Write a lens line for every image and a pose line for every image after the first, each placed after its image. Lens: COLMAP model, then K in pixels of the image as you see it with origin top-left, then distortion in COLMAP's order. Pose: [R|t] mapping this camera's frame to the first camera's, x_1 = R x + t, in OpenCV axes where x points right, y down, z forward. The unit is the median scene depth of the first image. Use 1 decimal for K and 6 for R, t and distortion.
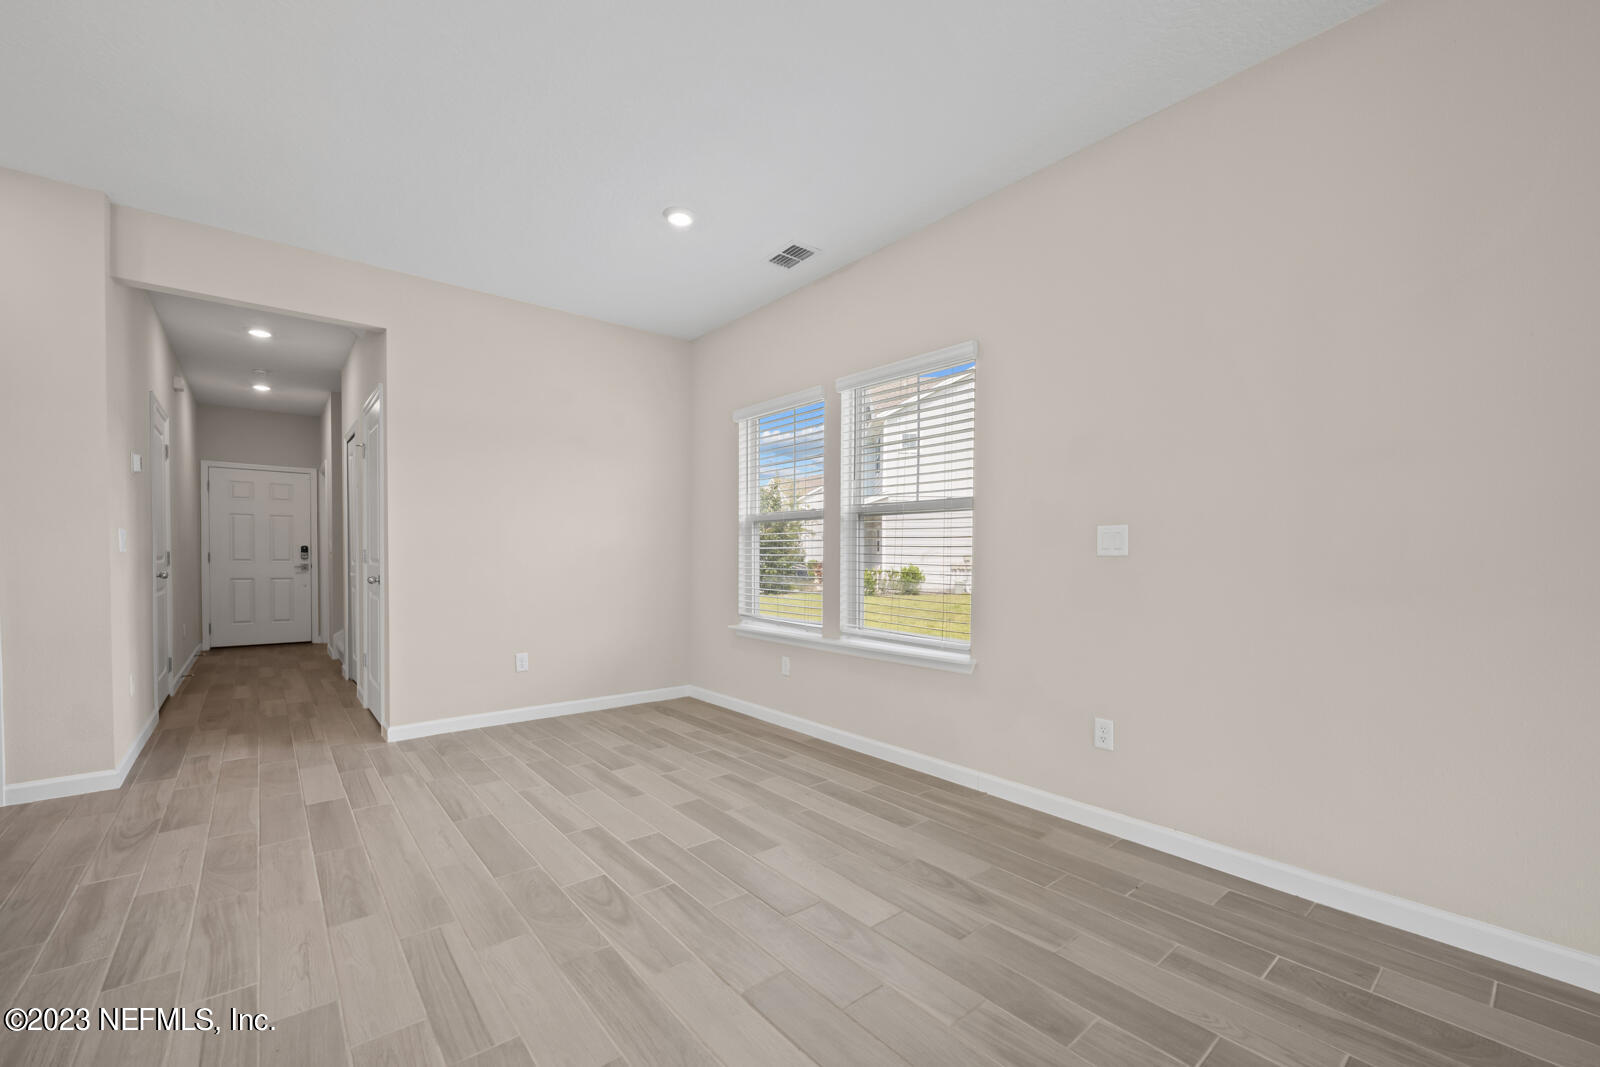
lens RADIAL K [[671.4, 0, 821.5], [0, 671.4, 572.2], [0, 0, 1]] dist [-0.004058, -0.000417]
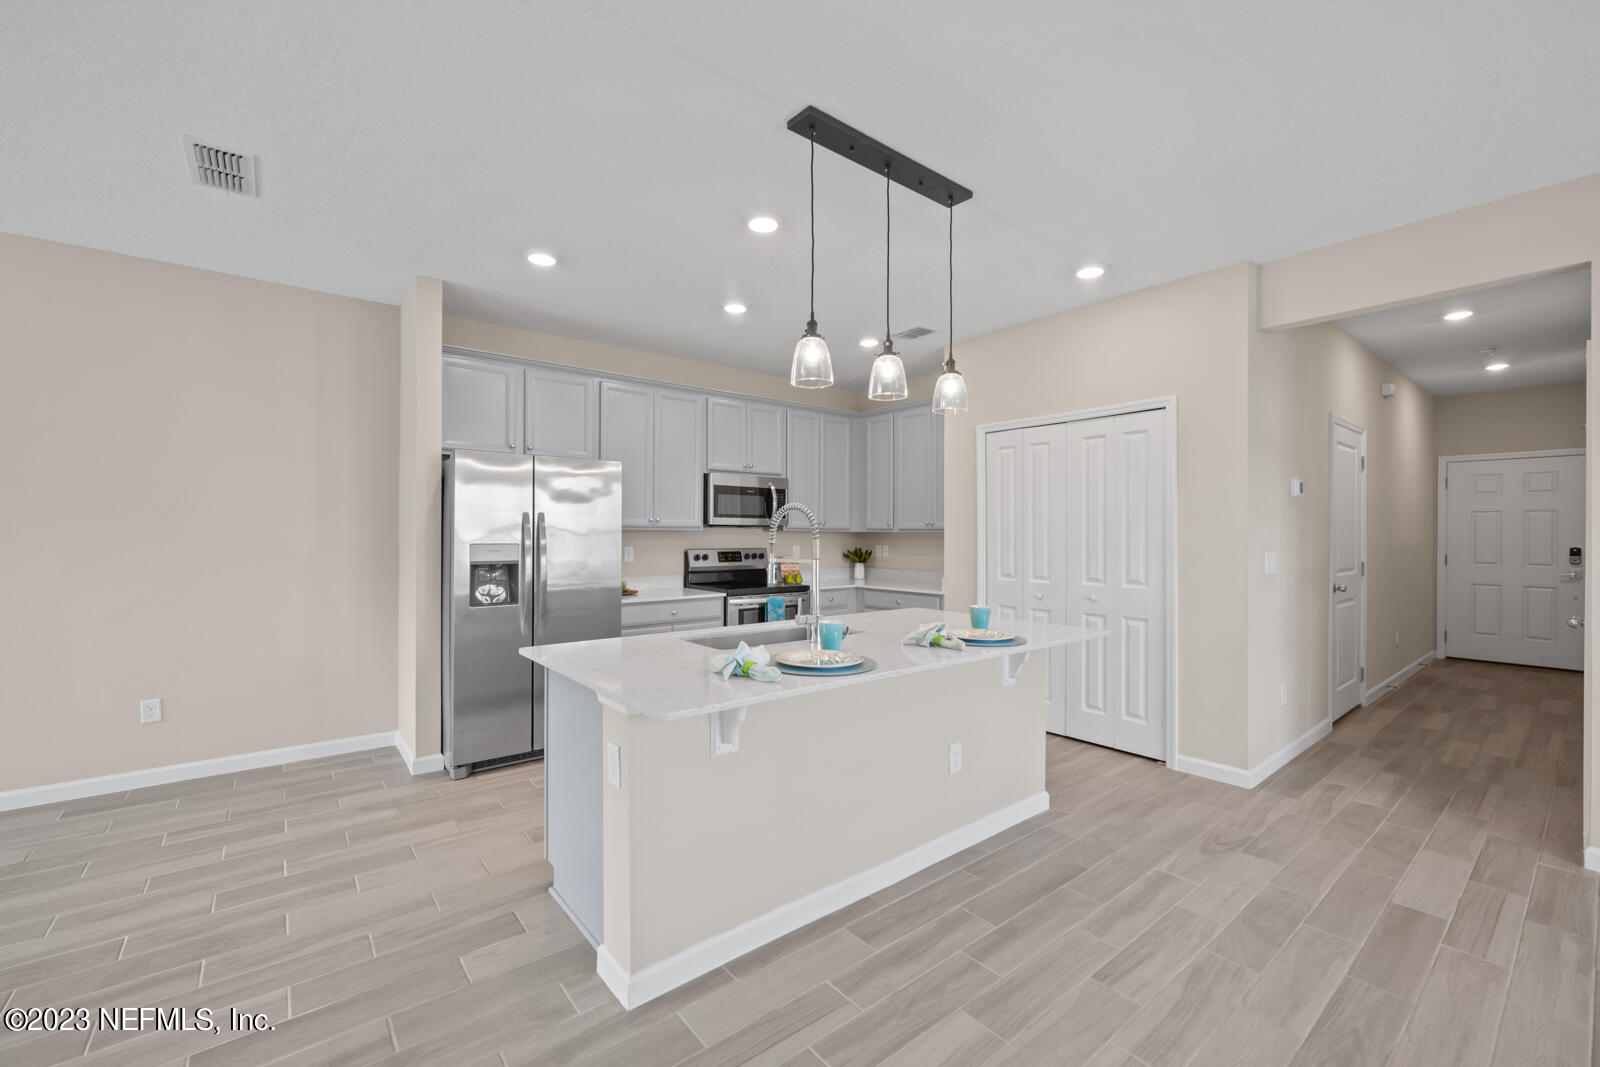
lens RADIAL K [[644.8, 0, 782.5], [0, 644.8, 526.3], [0, 0, 1]] dist [-0.002176, 0.001058]
pose [[-0.045407, -0.016595, -0.998831, 0.057101], [-0.021267, 0.999651, -0.015642, -0.078092], [0.998742, 0.020532, -0.045744, 0.258786]]
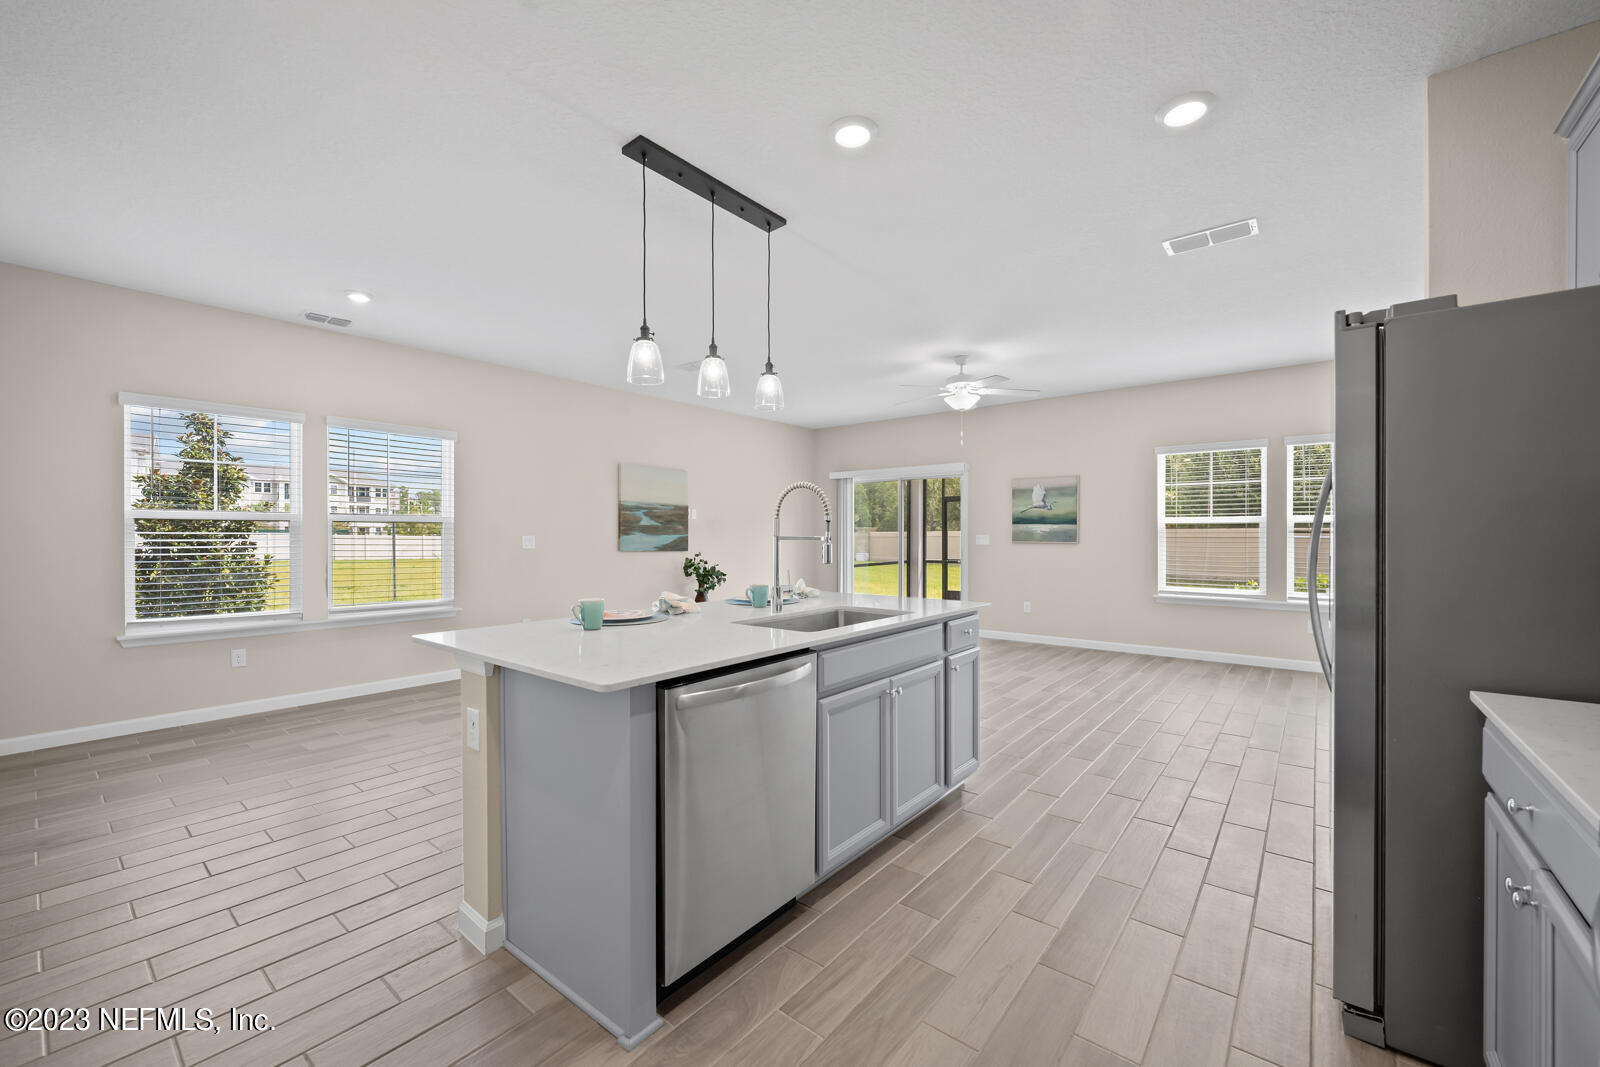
lens RADIAL K [[644.8, 0, 799.3], [0, 644.8, 538.3], [0, 0, 1]] dist [-0.002176, 0.001058]
pose [[-0.190120, -0.009523, 0.981715, -1.644002], [0.021871, 0.999664, 0.013933, -0.060112], [-0.981517, 0.024120, -0.189848, 0.414501]]
